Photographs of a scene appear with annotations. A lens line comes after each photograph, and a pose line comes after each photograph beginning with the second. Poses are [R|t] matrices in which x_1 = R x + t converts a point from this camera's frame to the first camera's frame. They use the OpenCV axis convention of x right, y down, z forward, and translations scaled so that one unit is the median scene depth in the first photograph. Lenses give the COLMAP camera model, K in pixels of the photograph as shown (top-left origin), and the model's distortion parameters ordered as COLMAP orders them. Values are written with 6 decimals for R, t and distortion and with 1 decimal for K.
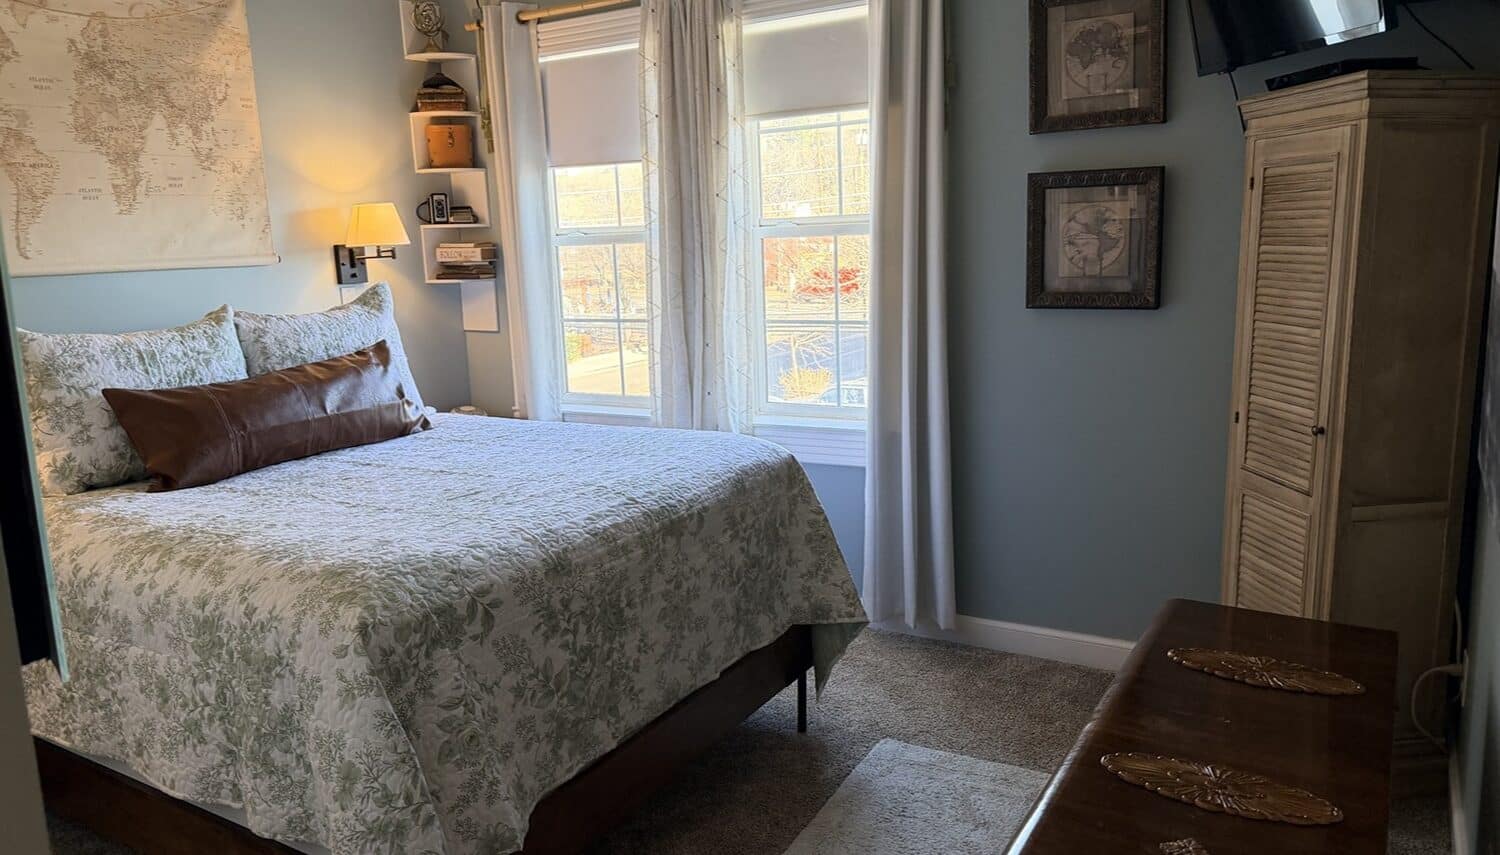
lens RADIAL K [[1125.0, 0, 644.3], [0, 1125.0, 434.3], [0, 0, 1]] dist [0.046671, -0.108834]
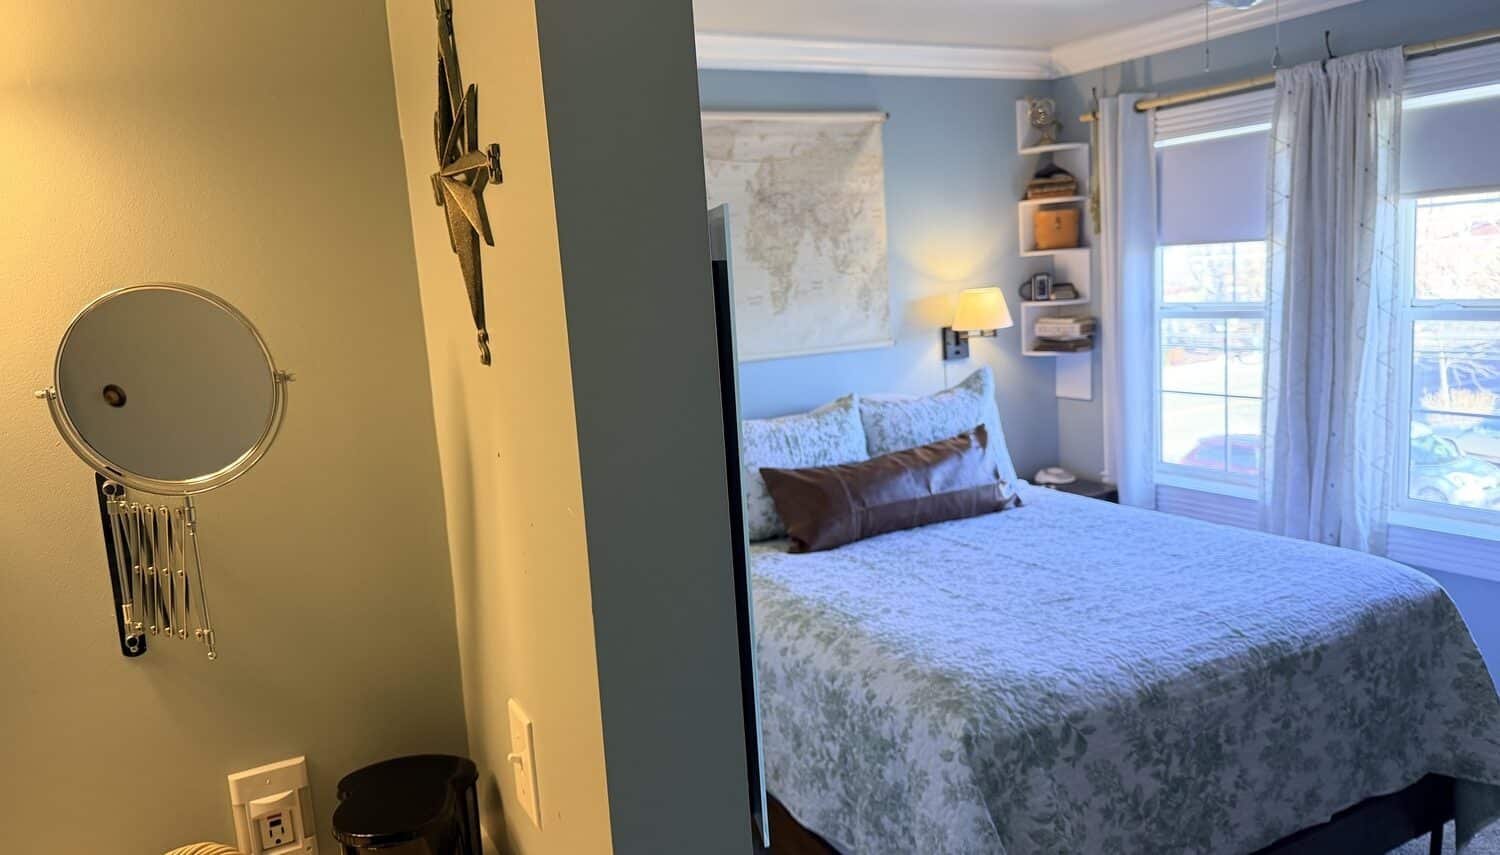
lens RADIAL K [[1013.1, 0, 649.1], [0, 1013.1, 421.6], [0, 0, 1]] dist [0.040134, -0.026370]
pose [[0.863740, 0.055996, -0.500816, -0.014214], [-0.058803, 0.998218, 0.010196, -0.091136], [0.500495, 0.020643, 0.865494, -0.052660]]
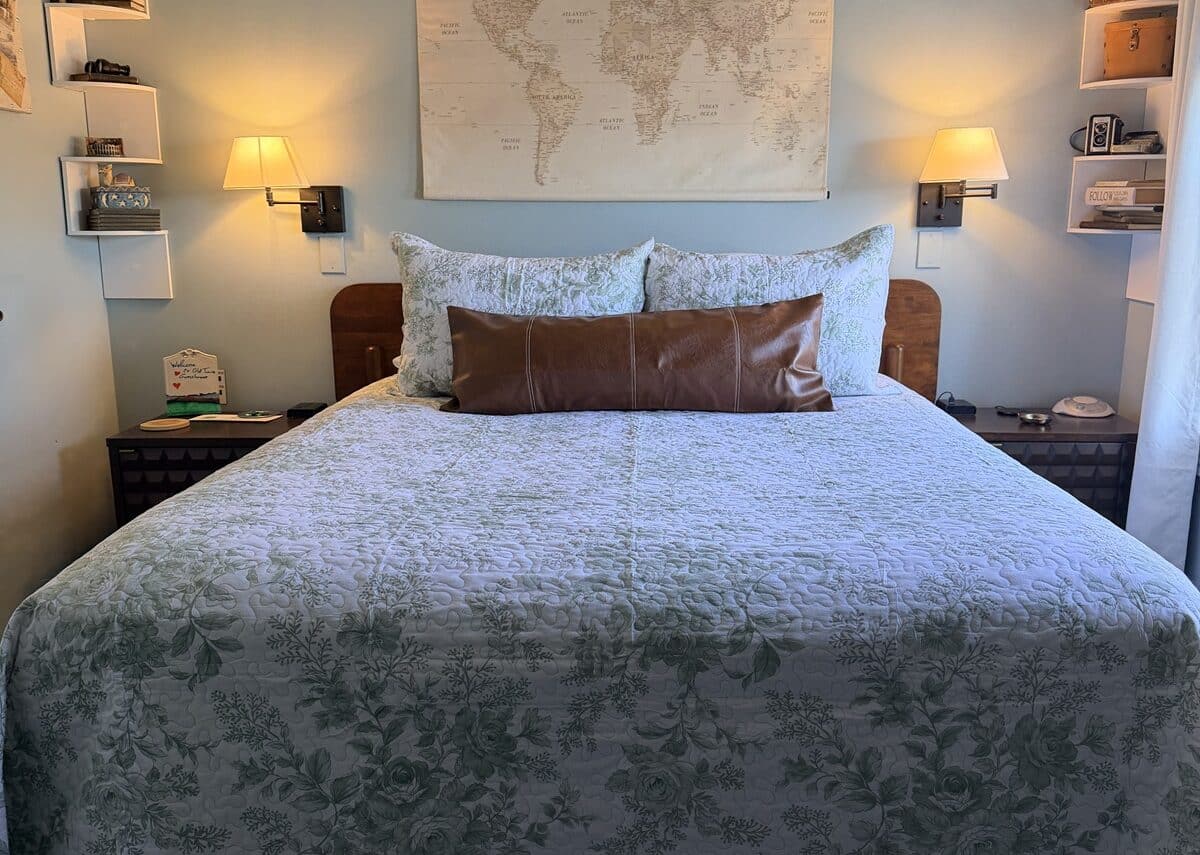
lens RADIAL K [[964.5, 0, 599.5], [0, 964.5, 402.8], [0, 0, 1]] dist [0.127937, -0.222848]
pose [[0.526860, 0.201545, -0.825711, 0.336389], [-0.165009, 0.977250, 0.133247, -0.088259], [0.833781, 0.066047, 0.548131, 0.575934]]
